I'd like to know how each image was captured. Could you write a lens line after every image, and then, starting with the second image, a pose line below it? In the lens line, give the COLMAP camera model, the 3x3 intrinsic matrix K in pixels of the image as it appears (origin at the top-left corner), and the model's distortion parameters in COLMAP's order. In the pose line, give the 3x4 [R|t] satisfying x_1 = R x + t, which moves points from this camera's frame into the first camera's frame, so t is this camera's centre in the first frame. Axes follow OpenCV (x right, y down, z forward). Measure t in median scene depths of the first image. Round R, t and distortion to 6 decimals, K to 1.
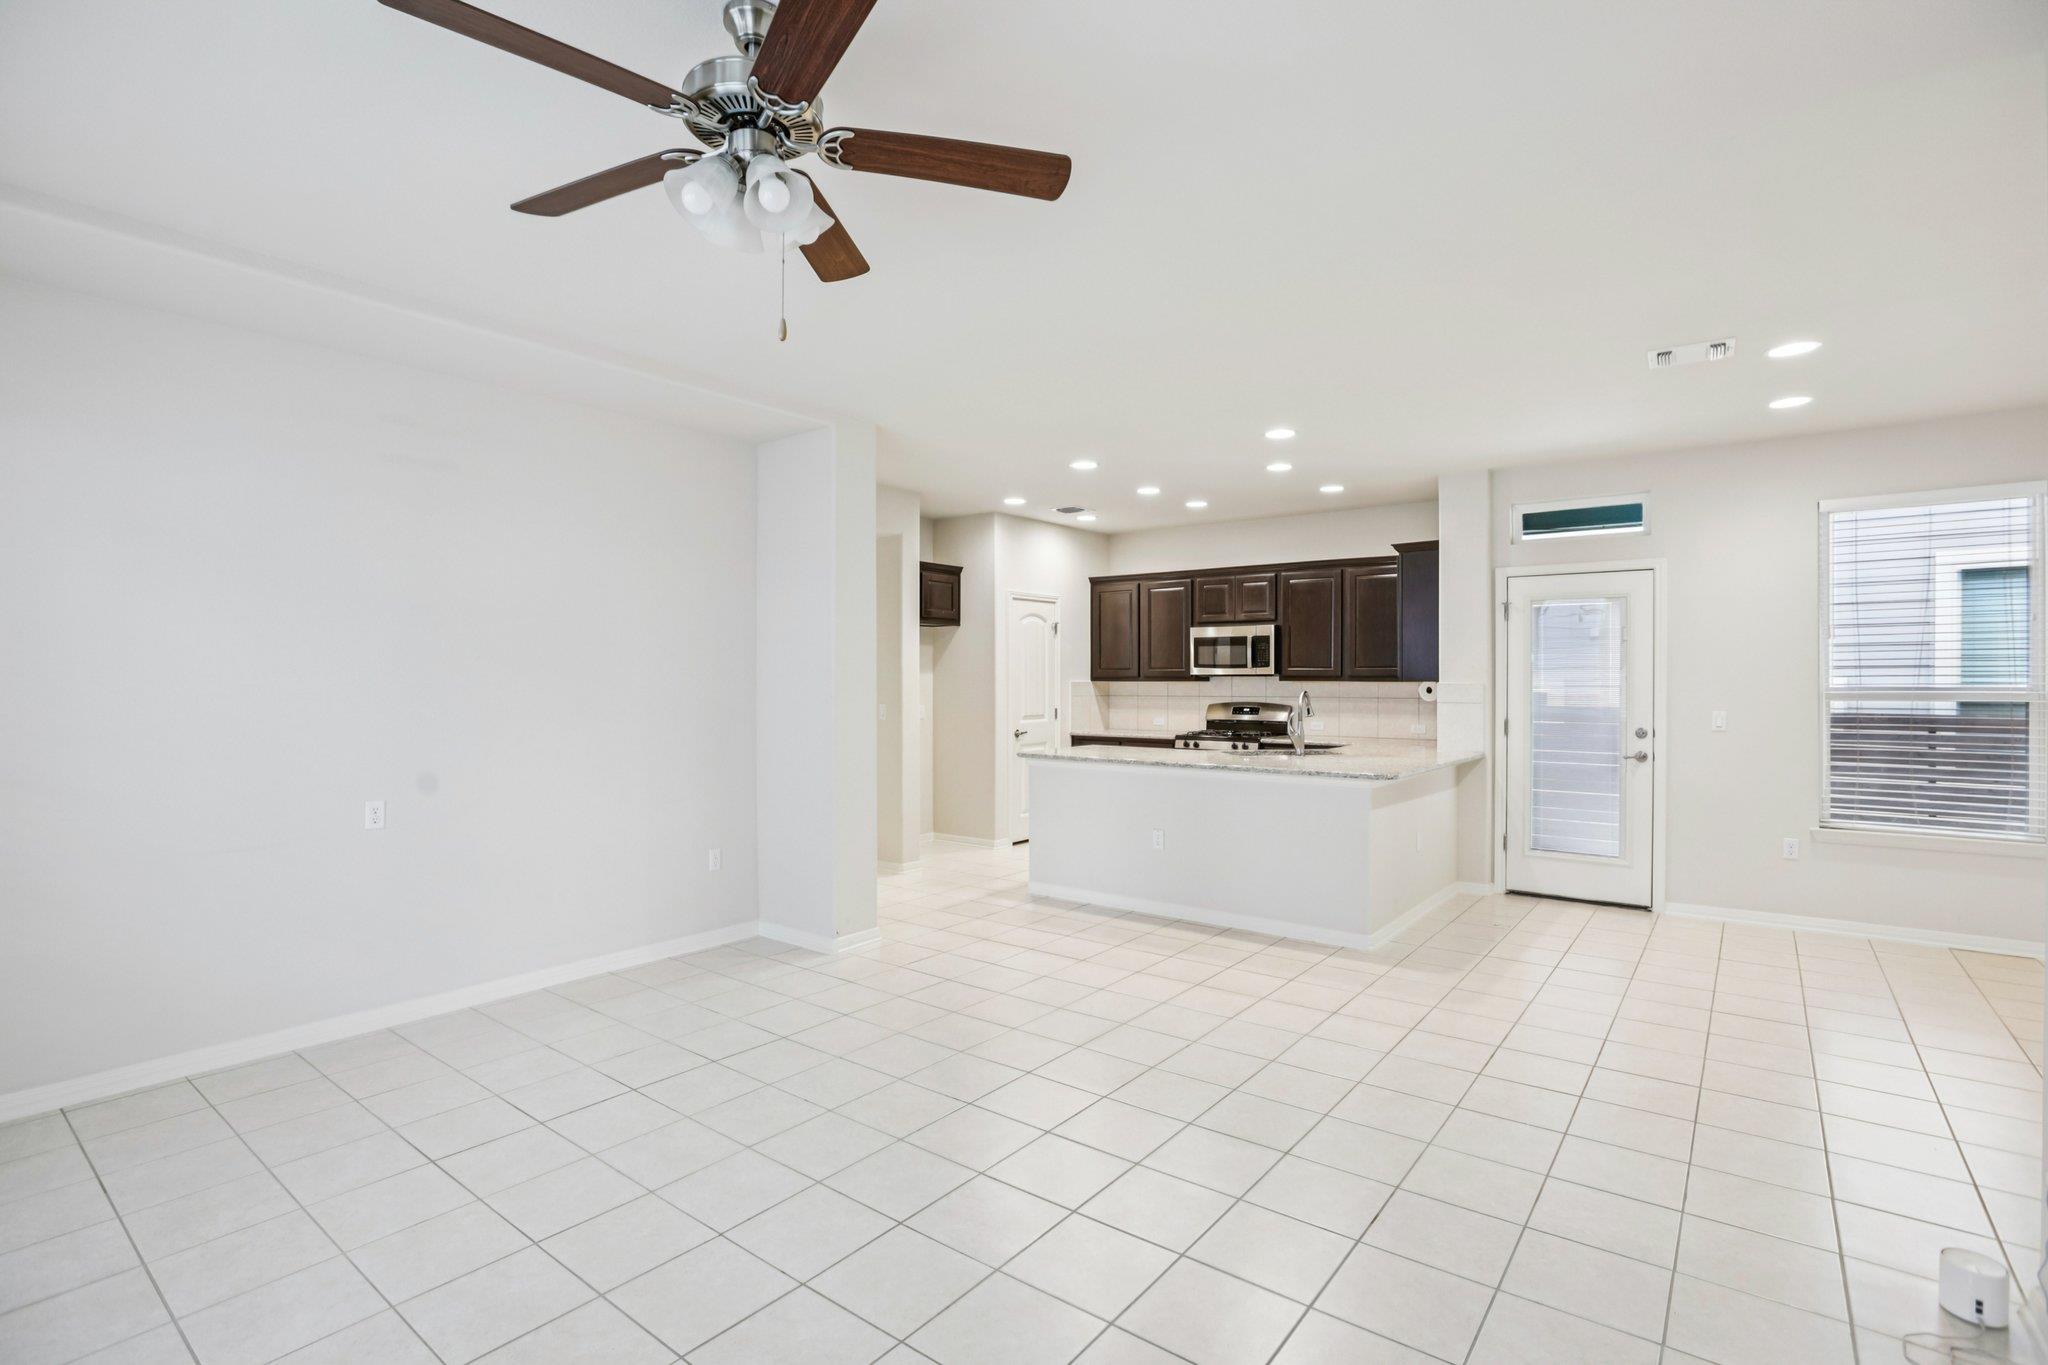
lens RADIAL K [[961.4, 0, 1026.1], [0, 961.4, 670.2], [0, 0, 1]] dist [-0.043731, 0.012001]
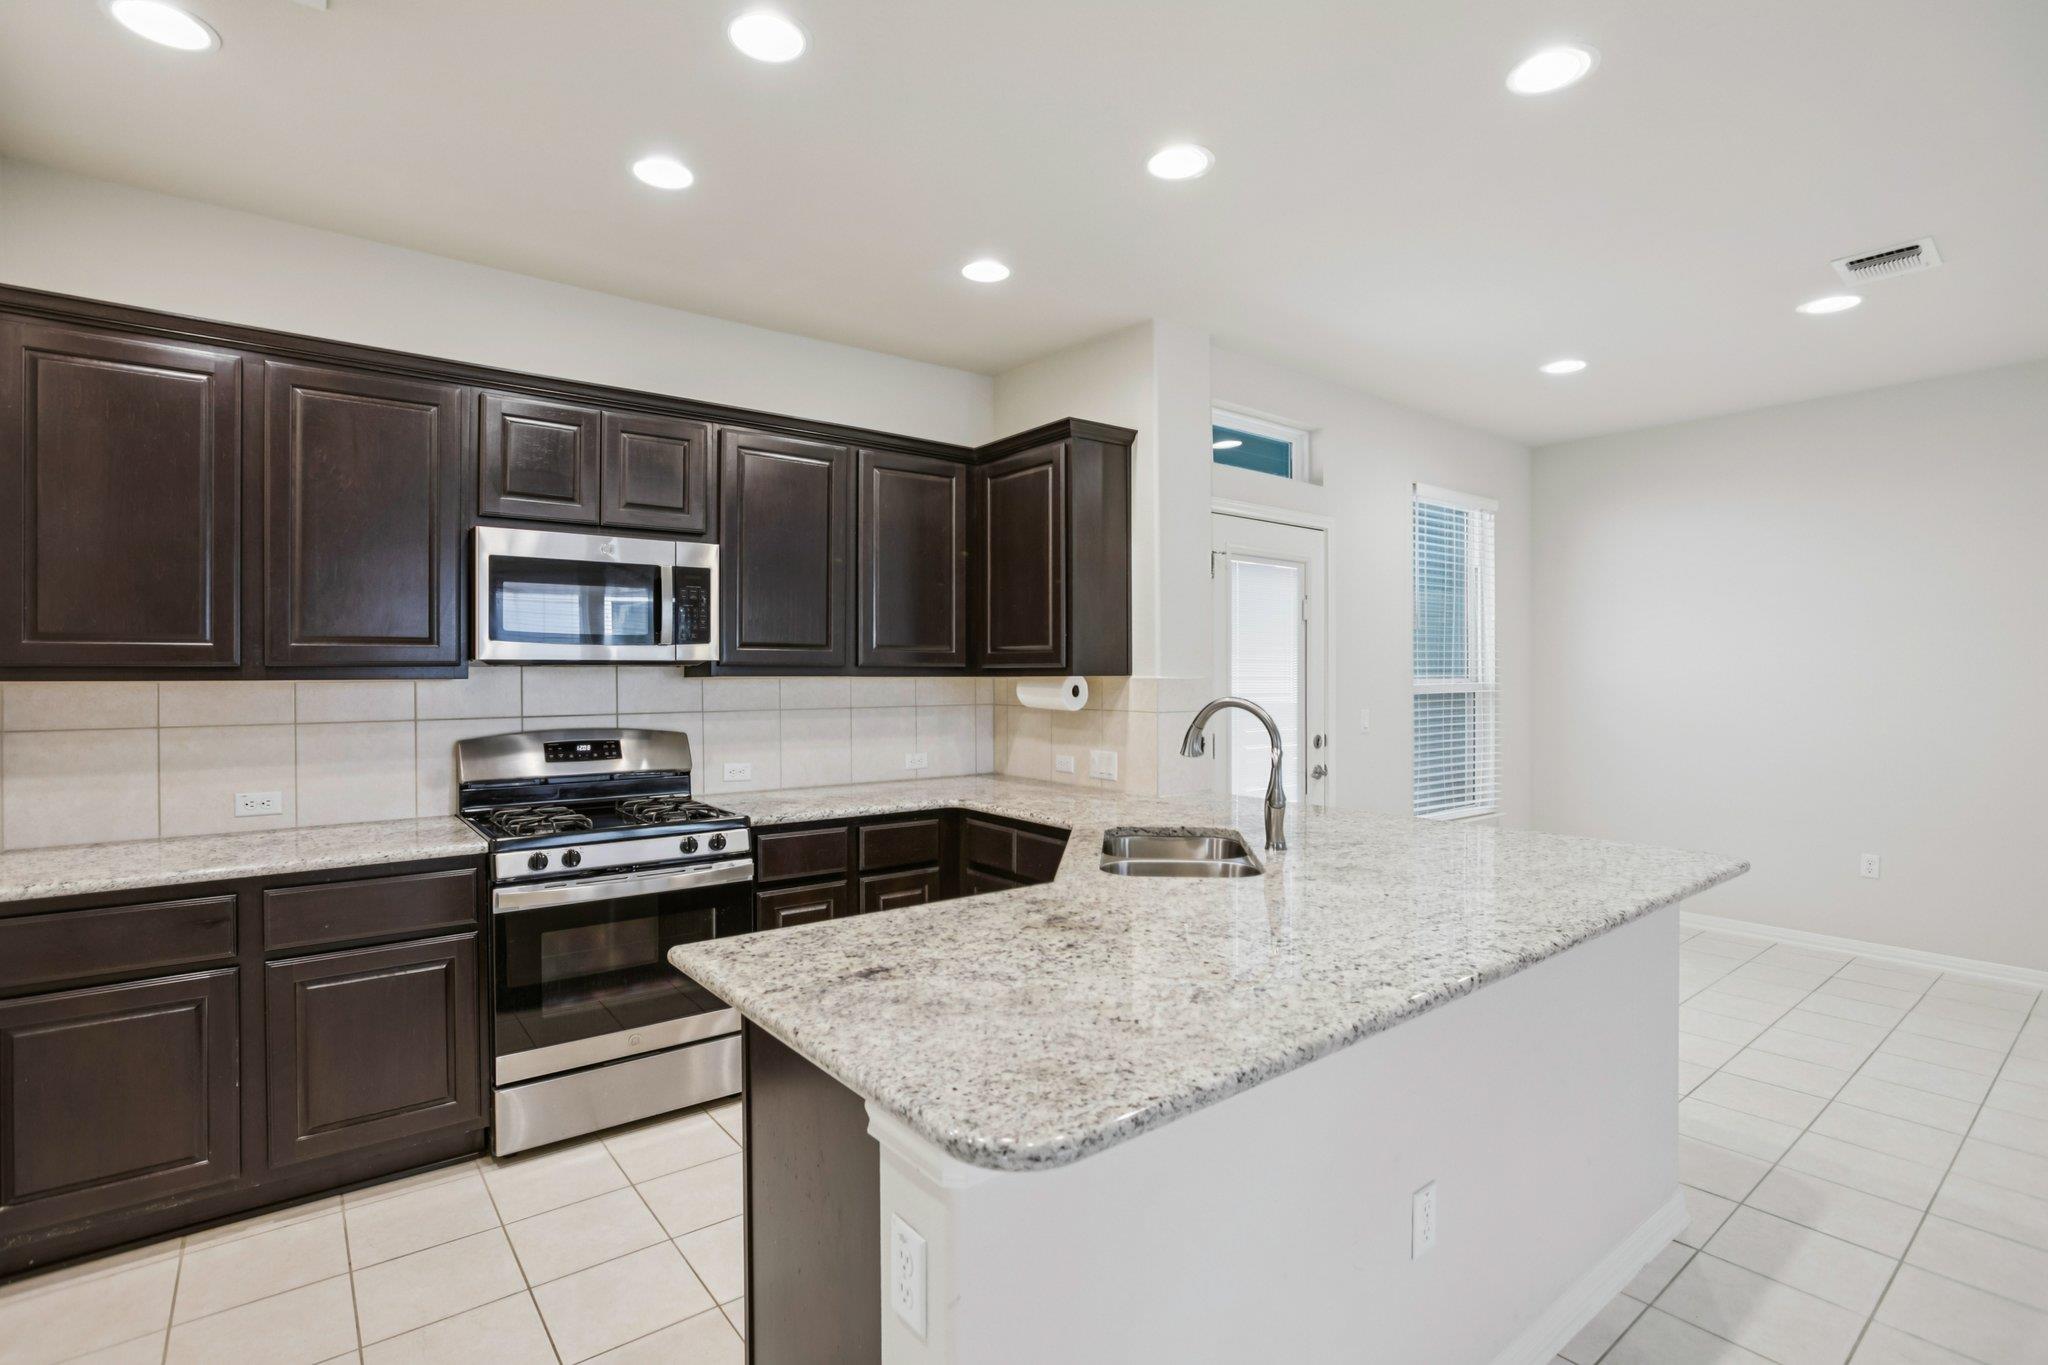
lens RADIAL K [[961.4, 0, 1013.4], [0, 961.4, 680.3], [0, 0, 1]] dist [-0.043731, 0.012001]
pose [[0.248306, -0.007136, 0.968655, -0.122373], [-0.005775, 0.999944, 0.008847, 0.008300], [-0.968664, -0.007790, 0.248251, 0.768958]]
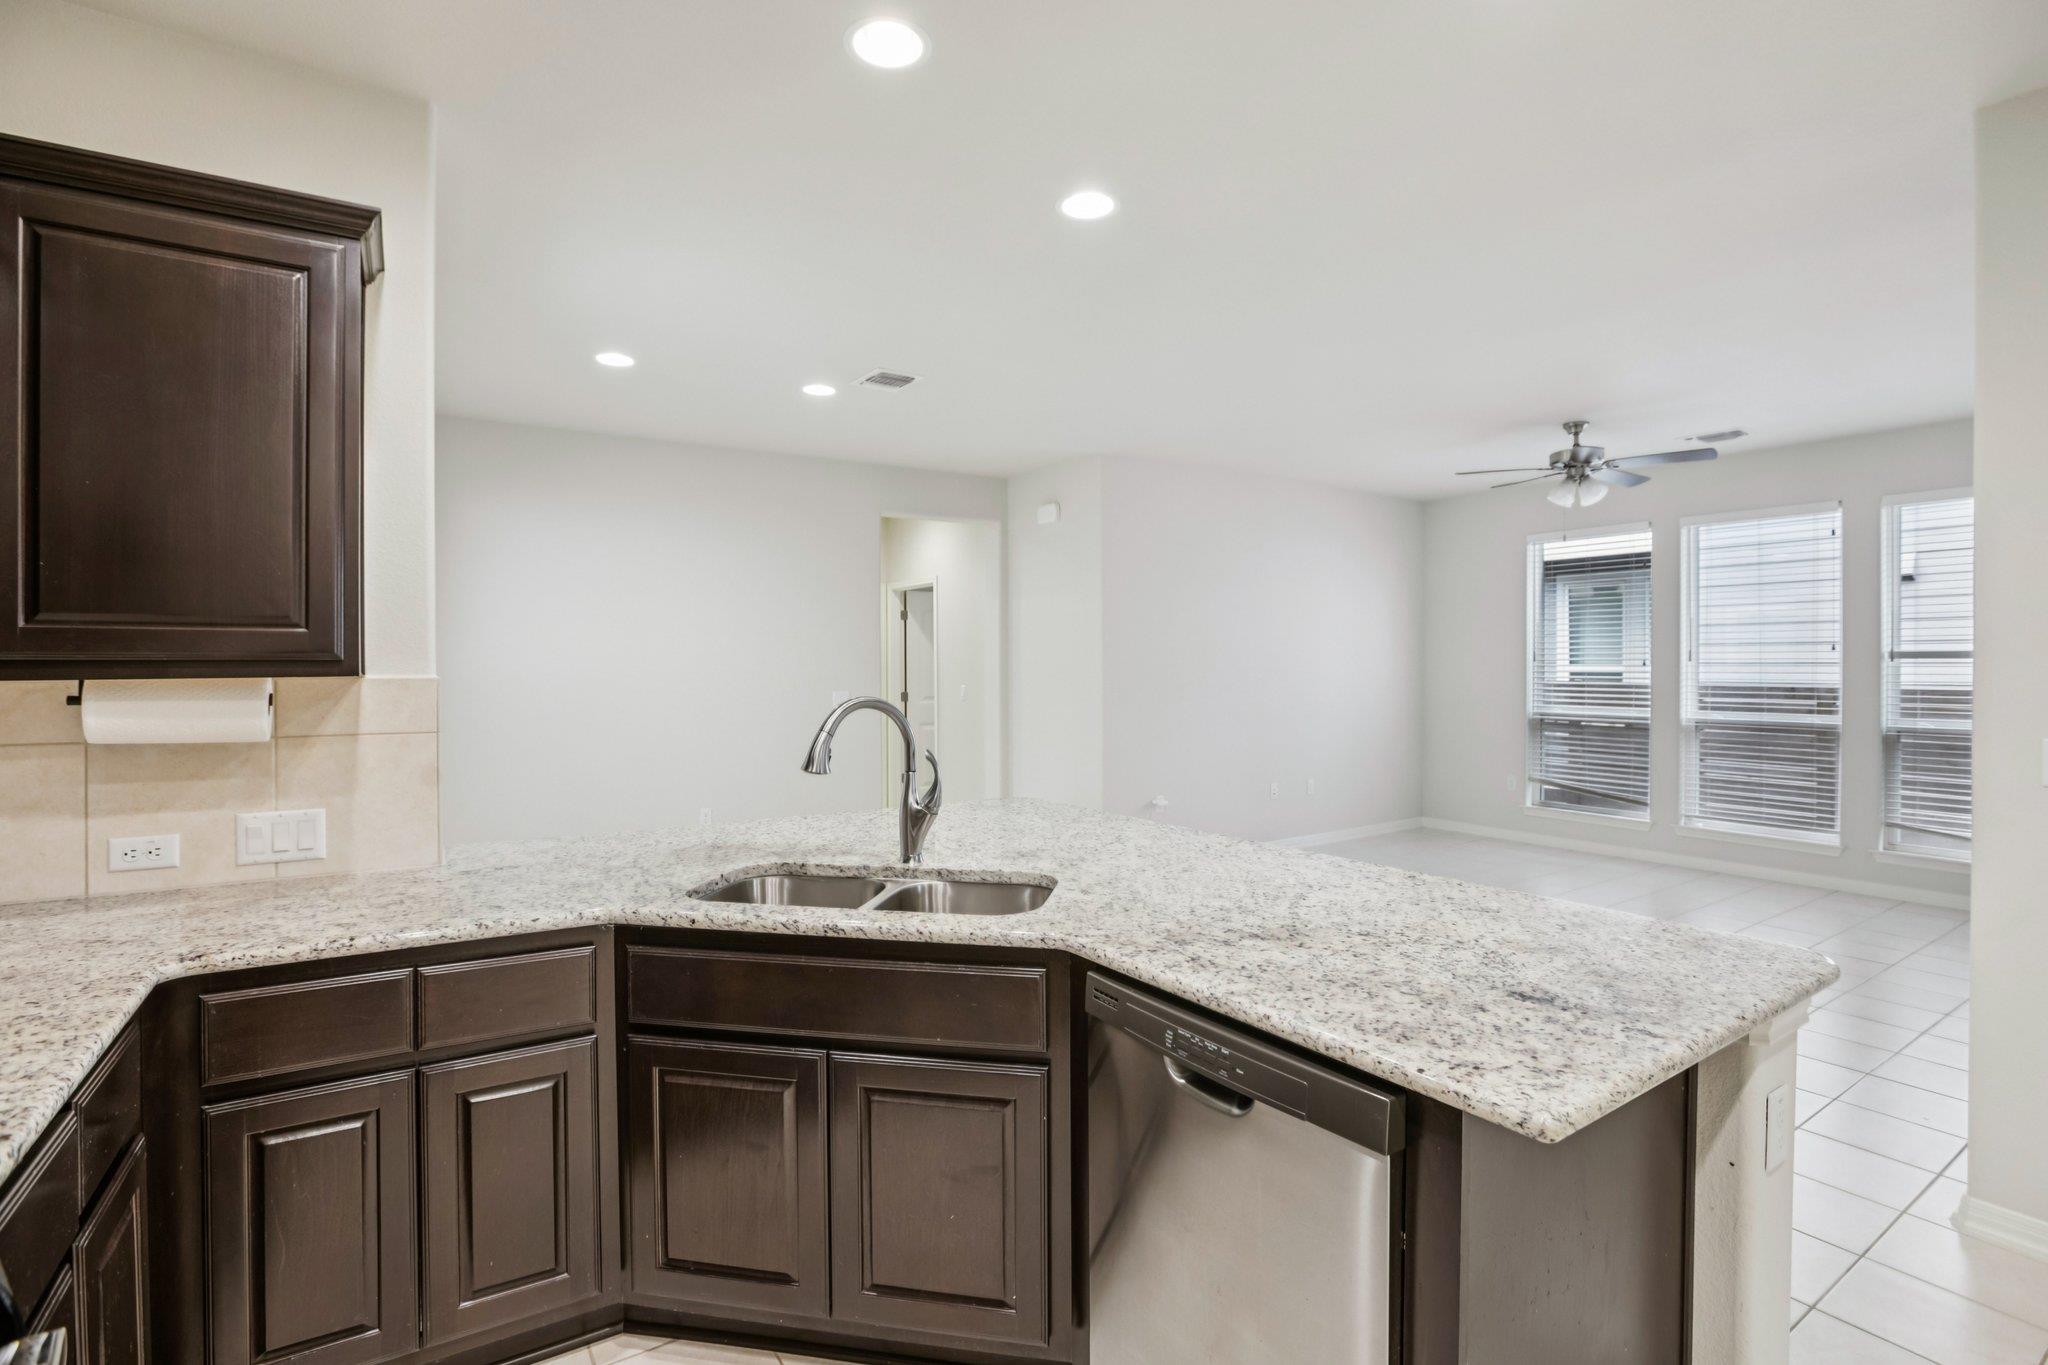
lens RADIAL K [[961.4, 0, 1004.0], [0, 961.4, 675.6], [0, 0, 1]] dist [-0.043731, 0.012001]
pose [[-0.942830, -0.001442, 0.333270, 0.083566], [0.000390, 0.999985, 0.005431, 0.008755], [-0.333273, 0.005250, -0.942816, 1.030924]]
